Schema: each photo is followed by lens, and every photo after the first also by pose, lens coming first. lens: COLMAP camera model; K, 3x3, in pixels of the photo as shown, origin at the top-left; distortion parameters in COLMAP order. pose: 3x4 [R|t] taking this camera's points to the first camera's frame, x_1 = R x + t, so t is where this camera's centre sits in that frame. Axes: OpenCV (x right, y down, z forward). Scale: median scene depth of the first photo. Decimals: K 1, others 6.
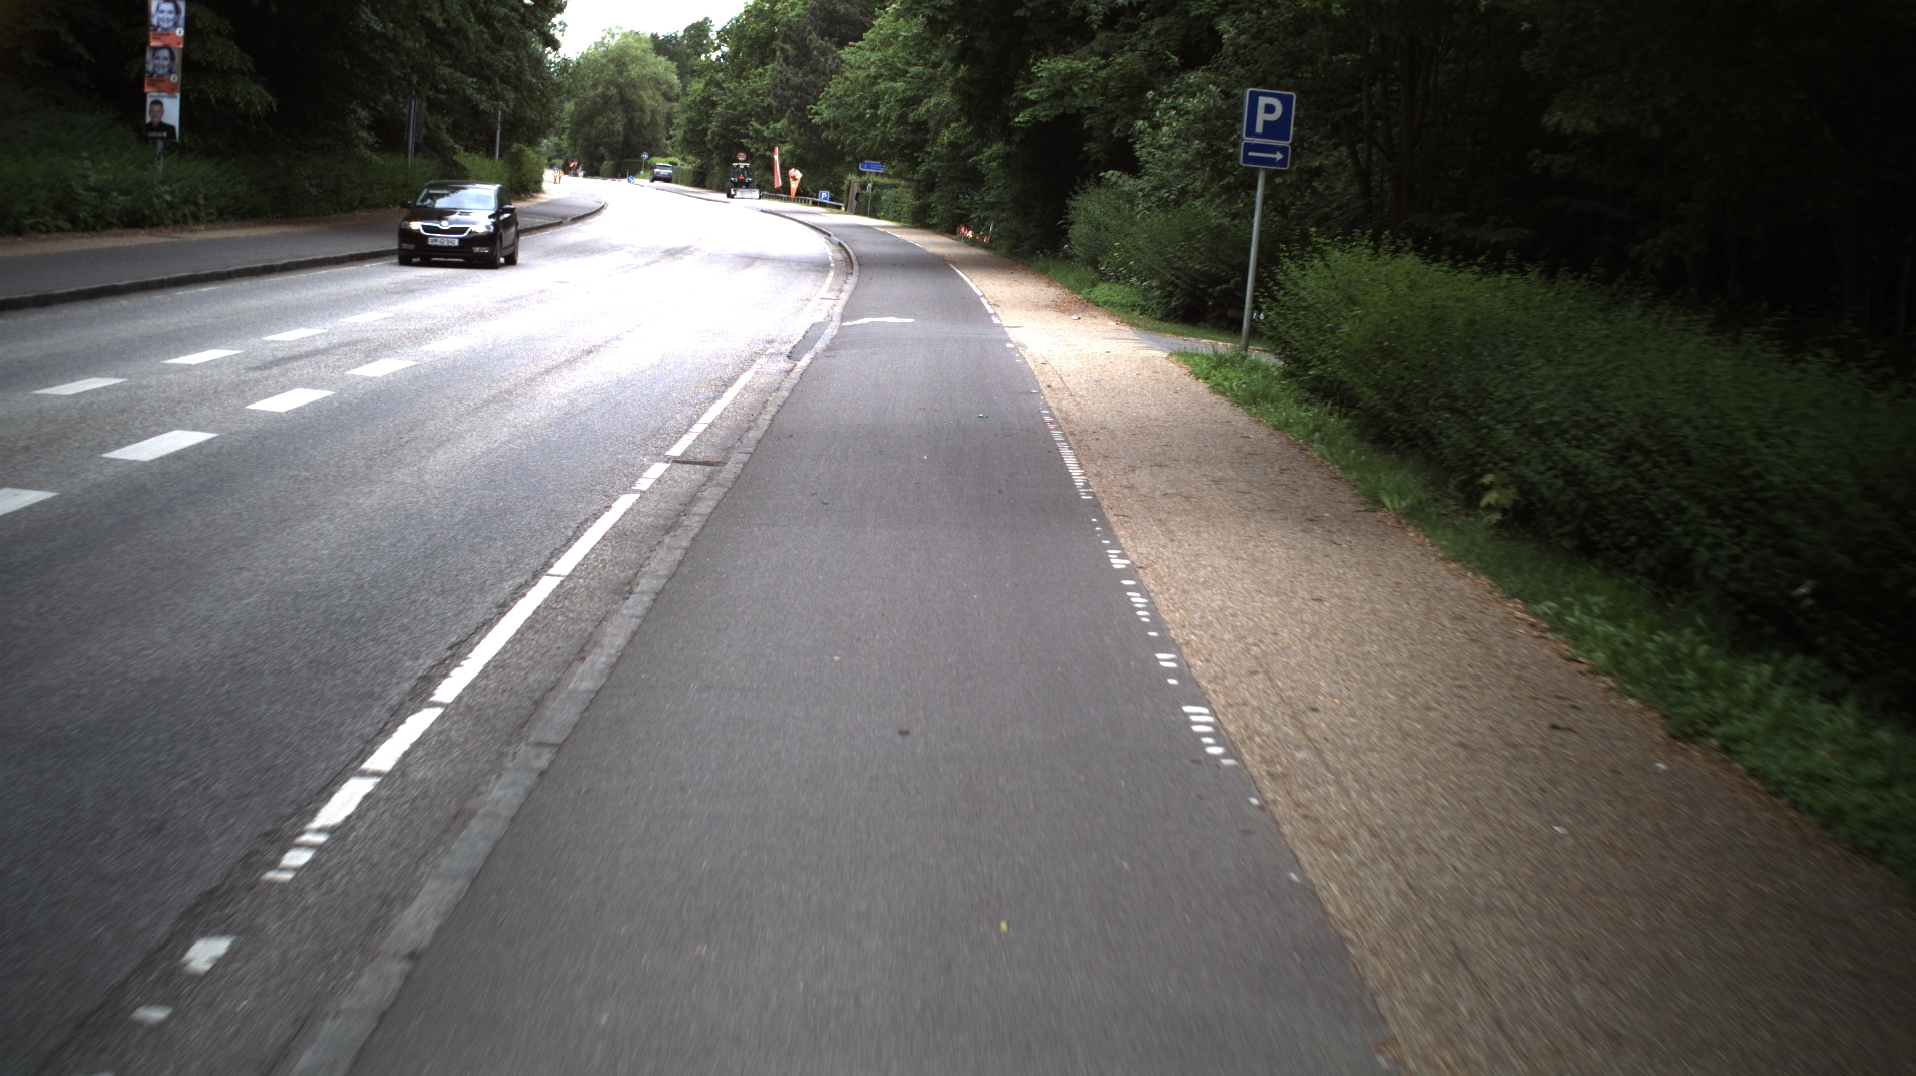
lens RADIAL K [[2863.2, 0, 945.6], [0, 2863.2, 534.7], [0, 0, 1]] dist [-0.160384, 0.000000]
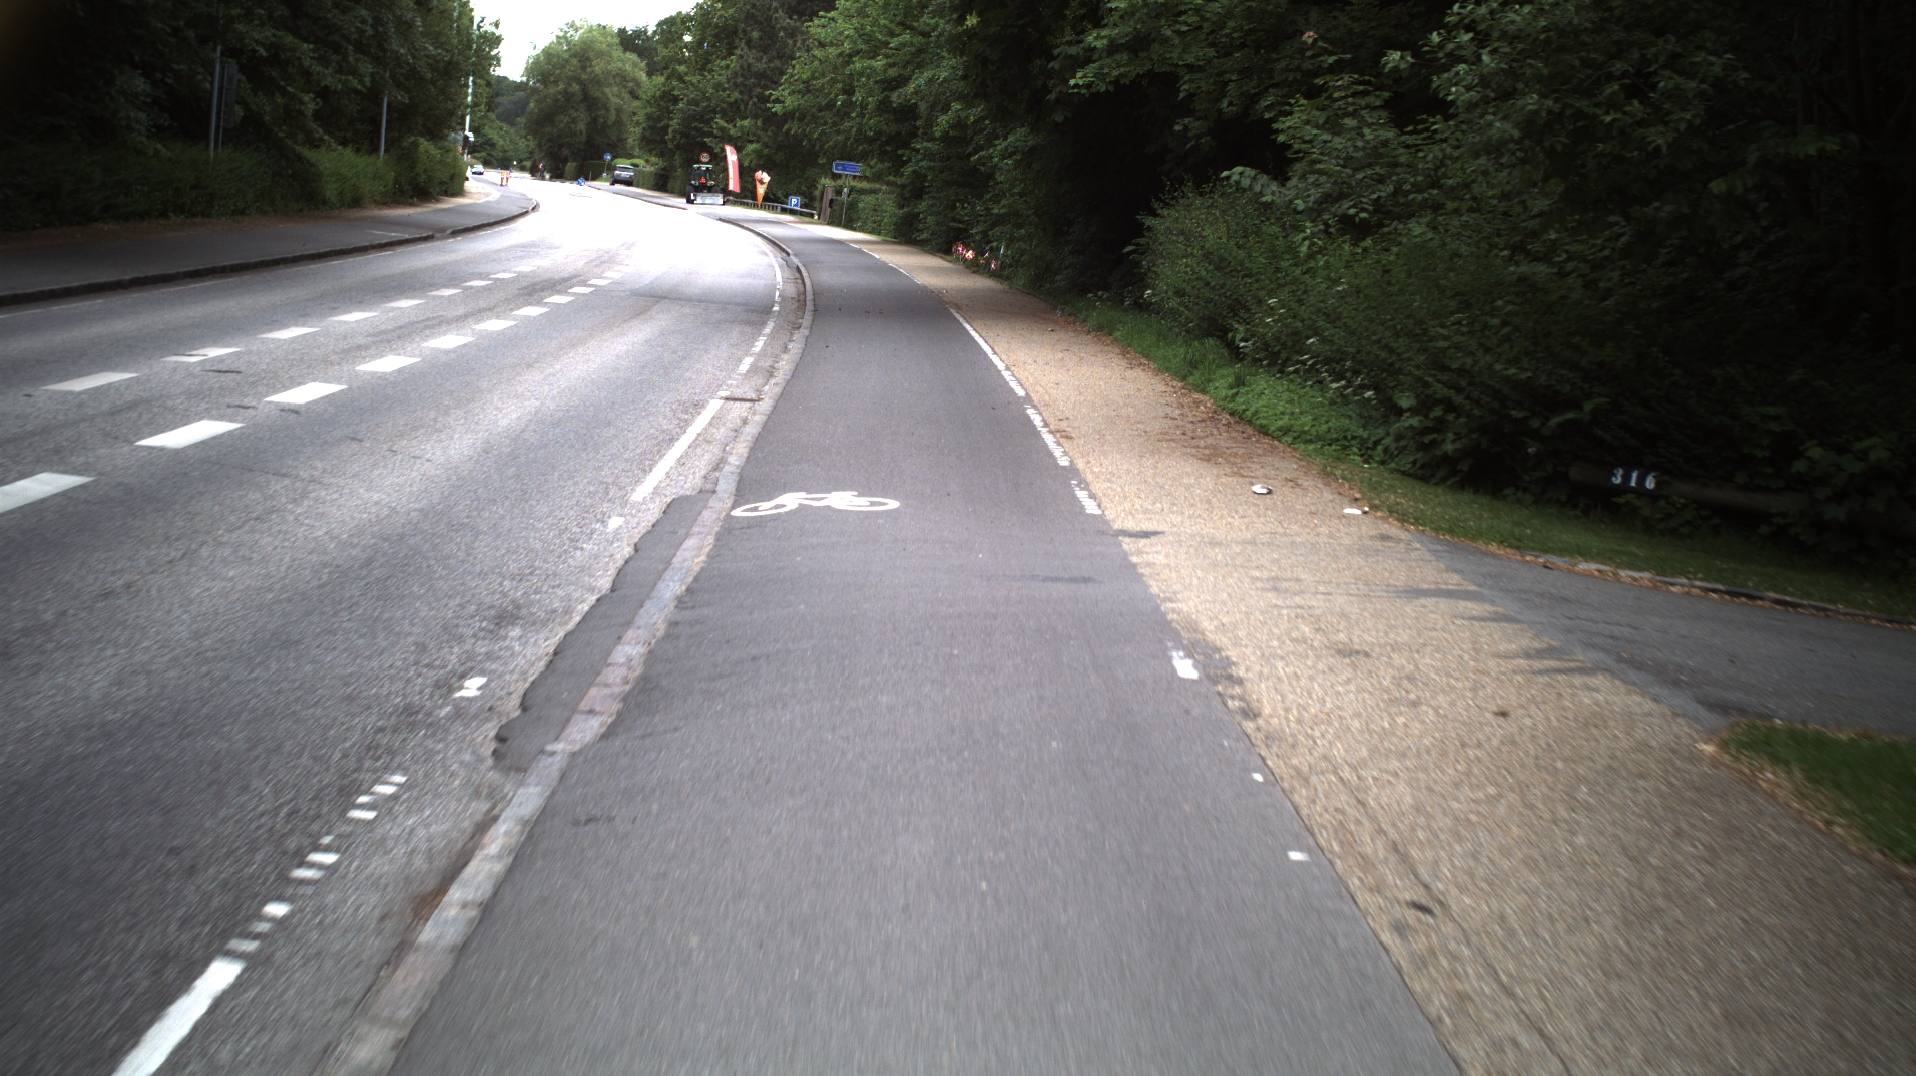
lens RADIAL K [[2849.3, 0, 937.4], [0, 2849.3, 585.7], [0, 0, 1]] dist [-0.140685, 0.000000]
pose [[0.999968, 0.006782, 0.004349, -0.006620], [-0.006852, 0.999845, 0.016226, -0.064442], [-0.004238, -0.016255, 0.999859, 0.528022]]
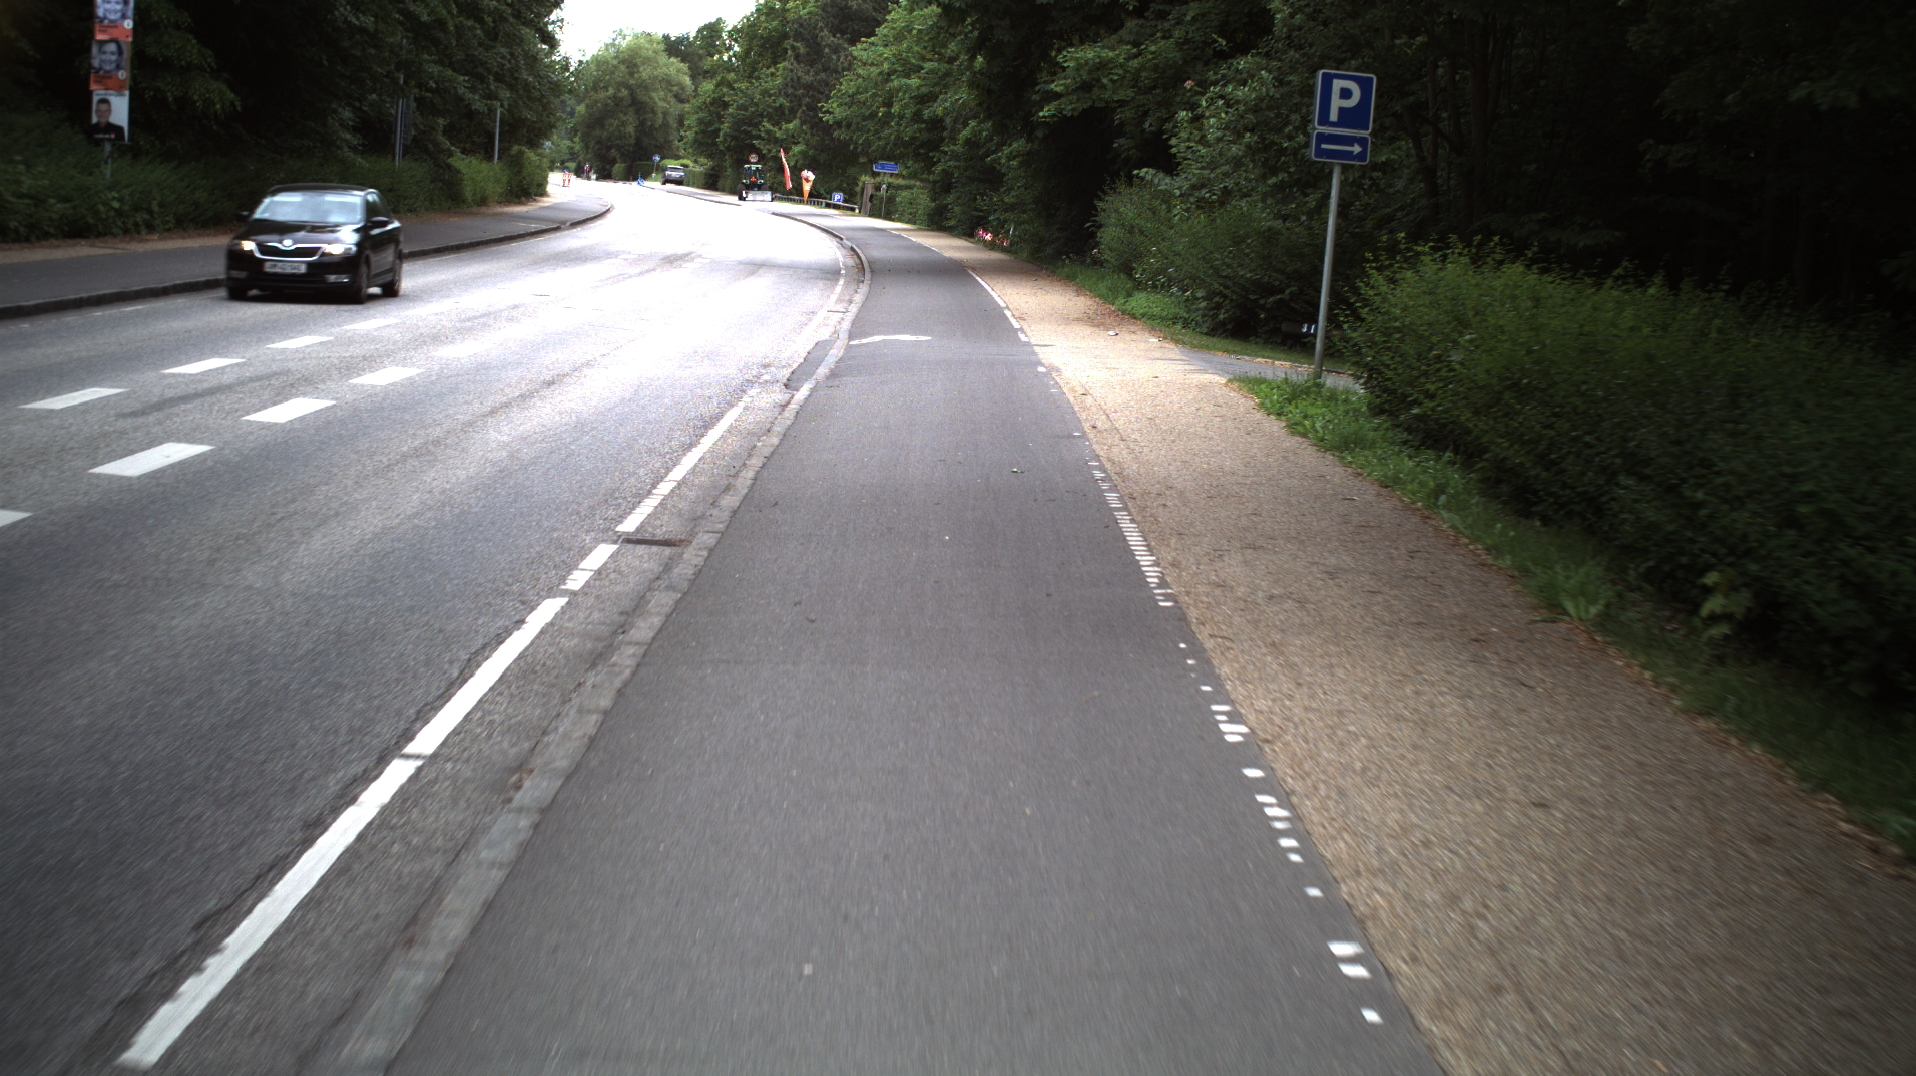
lens RADIAL K [[2863.2, 0, 965.5], [0, 2863.2, 531.5], [0, 0, 1]] dist [-0.160384, 0.000000]
pose [[0.999980, -0.006357, 0.000733, -0.001241], [0.006358, 0.999979, -0.001414, -0.012718], [-0.000724, 0.001419, 0.999999, 0.105644]]
